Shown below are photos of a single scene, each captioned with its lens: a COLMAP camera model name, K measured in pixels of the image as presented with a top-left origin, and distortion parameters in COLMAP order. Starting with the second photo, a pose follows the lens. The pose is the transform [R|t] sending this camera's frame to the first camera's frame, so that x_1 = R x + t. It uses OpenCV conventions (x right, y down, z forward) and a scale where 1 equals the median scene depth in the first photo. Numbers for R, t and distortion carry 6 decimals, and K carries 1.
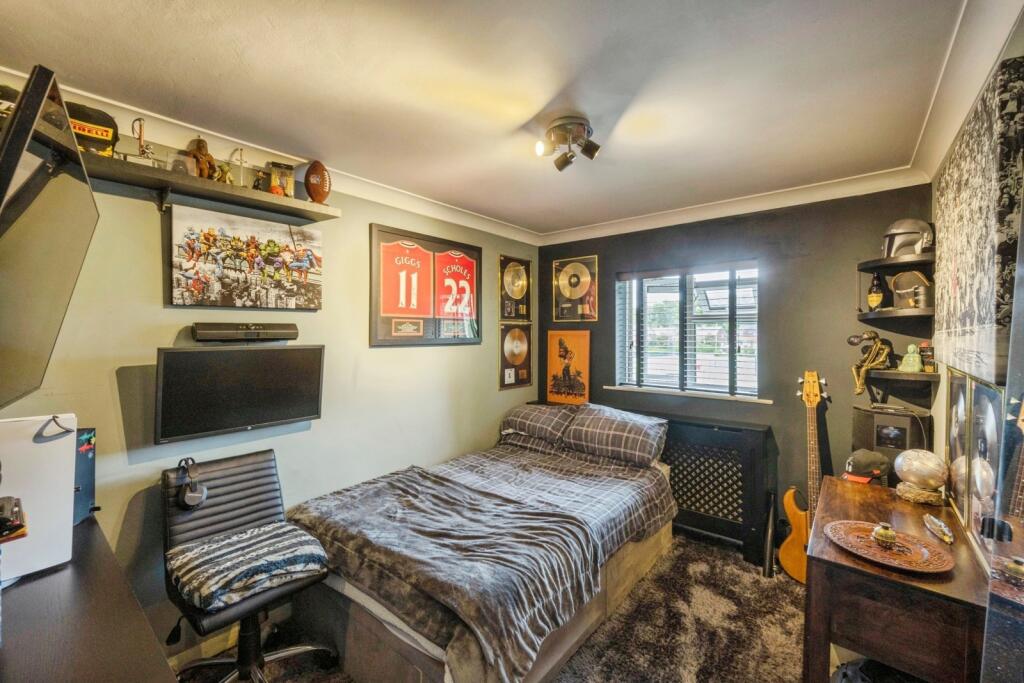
lens RADIAL K [[414.8, 0, 510.3], [0, 414.8, 337.6], [0, 0, 1]] dist [-0.000083, -0.000131]
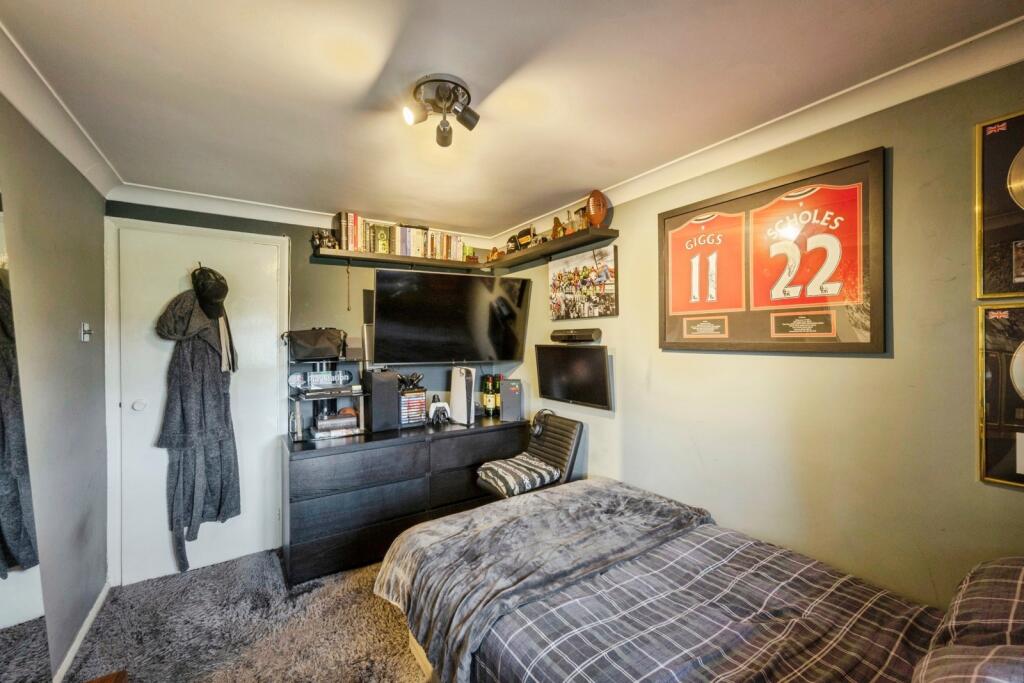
lens RADIAL K [[414.8, 0, 510.3], [0, 414.8, 337.6], [0, 0, 1]] dist [-0.000083, -0.000131]
pose [[-0.295922, 0.003999, -0.955204, 0.760875], [-0.001417, 0.999988, 0.004625, -0.011111], [0.955211, 0.002722, -0.295913, 1.149111]]
